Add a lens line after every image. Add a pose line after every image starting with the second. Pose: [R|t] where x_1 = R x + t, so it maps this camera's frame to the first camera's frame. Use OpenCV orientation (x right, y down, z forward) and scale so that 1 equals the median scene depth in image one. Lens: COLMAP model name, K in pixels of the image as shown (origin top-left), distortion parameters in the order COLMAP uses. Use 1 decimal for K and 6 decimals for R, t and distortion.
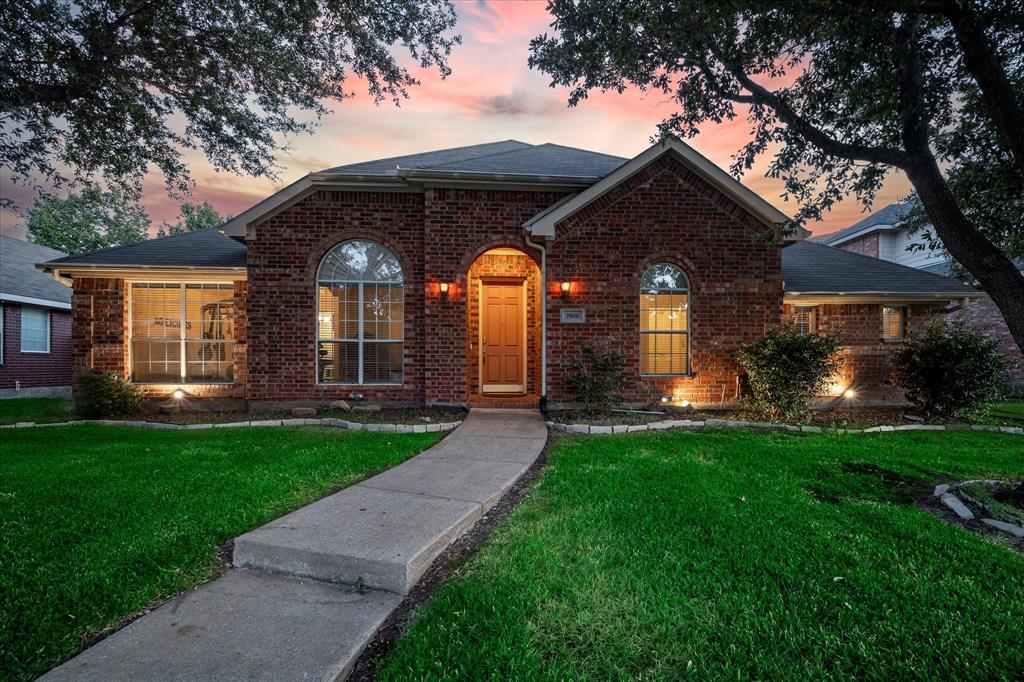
lens RADIAL K [[414.6, 0, 512.0], [0, 414.6, 341.0], [0, 0, 1]] dist [-0.002457, -0.000241]
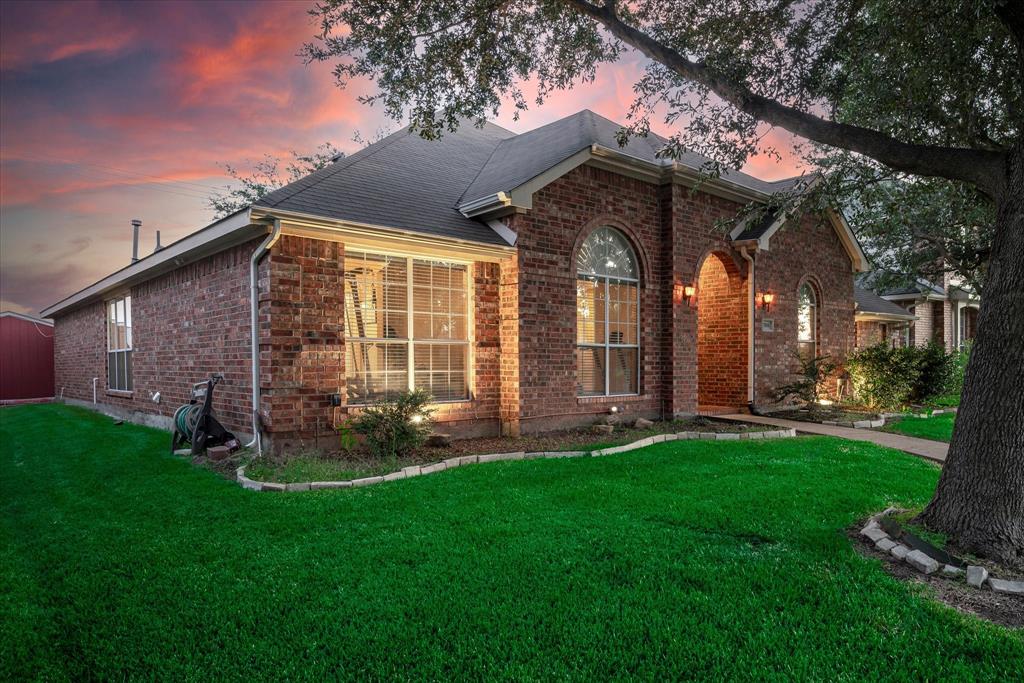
lens RADIAL K [[618.1, 0, 512.0], [0, 618.1, 341.5], [0, 0, 1]] dist [-0.003051, -0.002028]
pose [[0.819974, 0.017890, 0.572121, -1.287378], [-0.025860, 0.999649, 0.005805, -0.010980], [-0.571816, -0.019555, 0.820149, 0.060648]]
